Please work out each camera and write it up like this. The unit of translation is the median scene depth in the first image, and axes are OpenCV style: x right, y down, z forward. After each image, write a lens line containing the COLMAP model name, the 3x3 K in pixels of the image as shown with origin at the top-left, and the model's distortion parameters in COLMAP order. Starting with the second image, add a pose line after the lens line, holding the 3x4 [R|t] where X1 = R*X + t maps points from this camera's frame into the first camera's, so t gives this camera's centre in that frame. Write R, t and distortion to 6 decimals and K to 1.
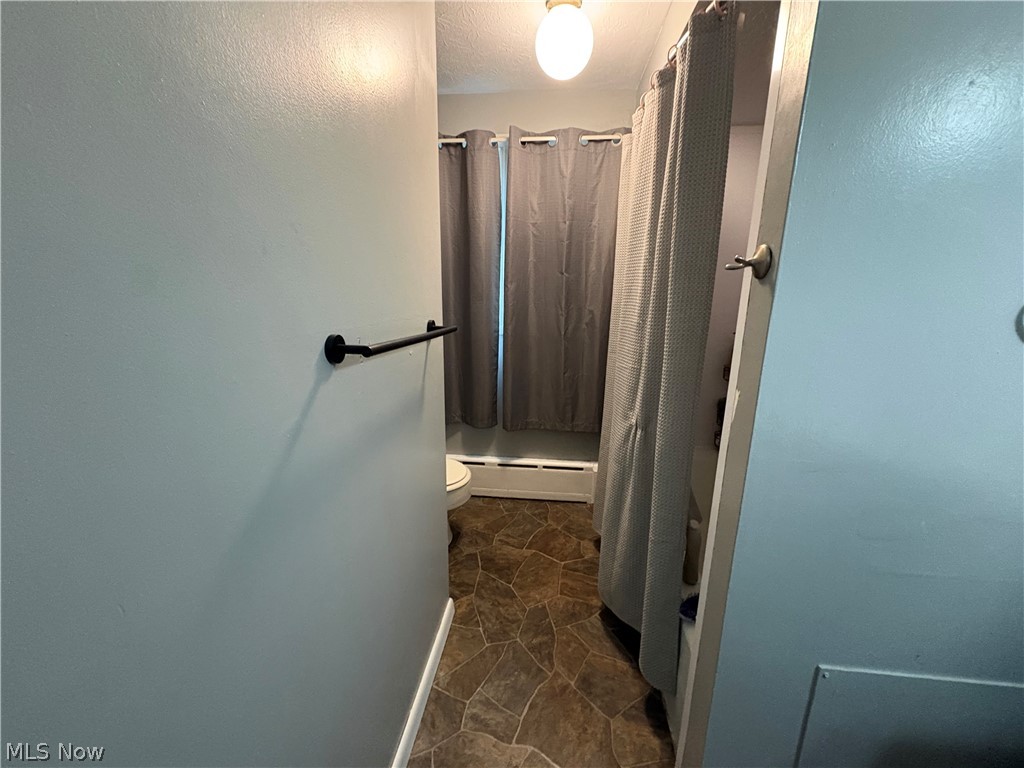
lens RADIAL K [[404.4, 0, 513.9], [0, 404.4, 382.9], [0, 0, 1]] dist [0.002760, -0.000477]
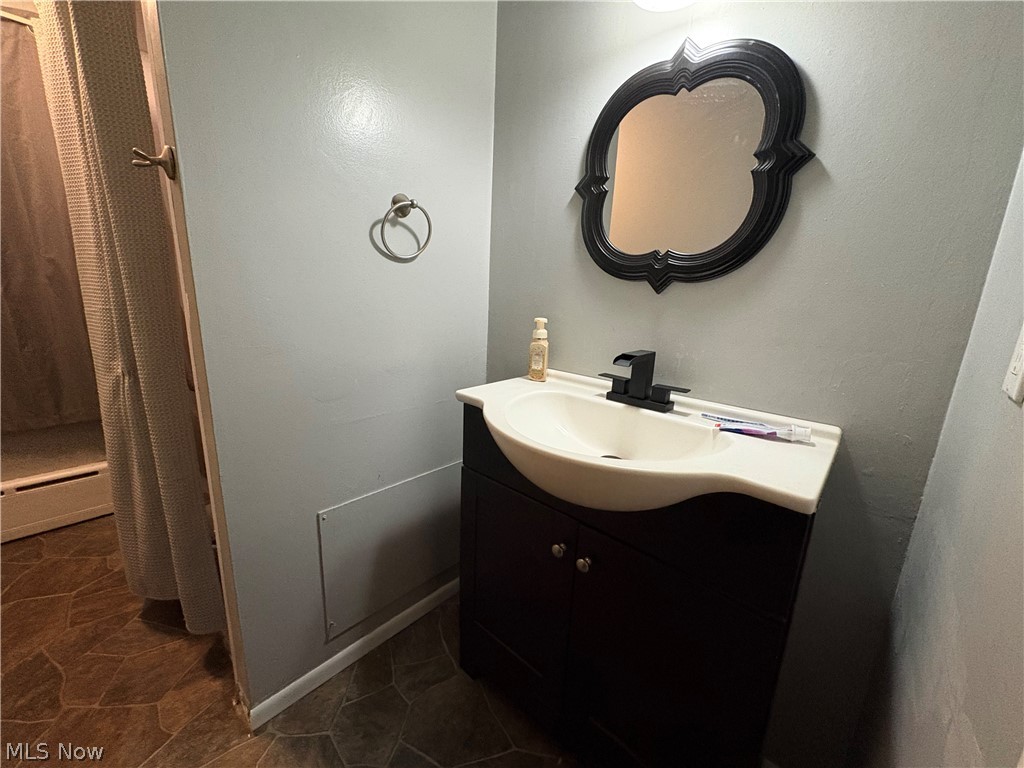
lens RADIAL K [[404.4, 0, 510.7], [0, 404.4, 384.0], [0, 0, 1]] dist [0.002760, -0.000477]
pose [[0.597275, -0.168619, 0.784111, 0.100249], [0.152168, 0.983717, 0.095634, 0.147271], [-0.787469, 0.062197, 0.613208, -0.155963]]
